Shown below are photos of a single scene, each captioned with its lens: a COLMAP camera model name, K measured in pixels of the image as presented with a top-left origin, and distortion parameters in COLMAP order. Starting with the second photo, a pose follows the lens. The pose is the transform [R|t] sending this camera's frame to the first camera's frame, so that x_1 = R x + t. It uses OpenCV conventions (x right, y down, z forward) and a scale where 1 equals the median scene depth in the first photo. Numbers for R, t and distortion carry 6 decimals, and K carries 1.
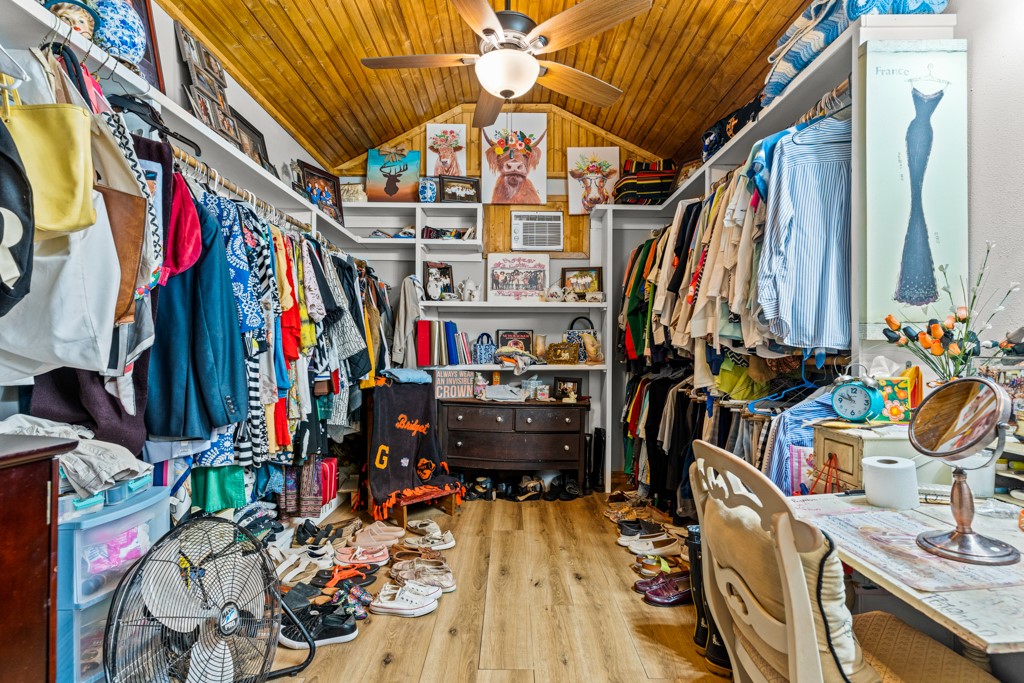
lens RADIAL K [[490.3, 0, 509.7], [0, 490.3, 345.0], [0, 0, 1]] dist [0.002466, 0.000639]
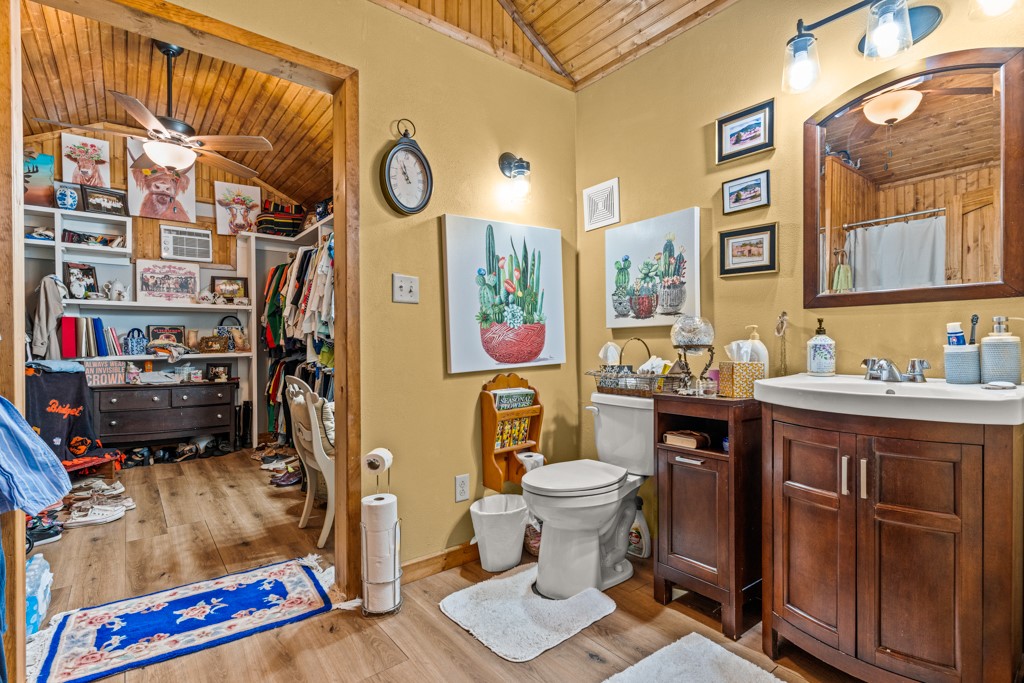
lens RADIAL K [[490.3, 0, 510.3], [0, 490.3, 346.9], [0, 0, 1]] dist [0.002466, 0.000639]
pose [[0.785645, -0.018458, 0.618402, -0.078840], [0.005794, 0.999731, 0.022478, -0.001211], [-0.618650, -0.014076, 0.785540, -0.497691]]
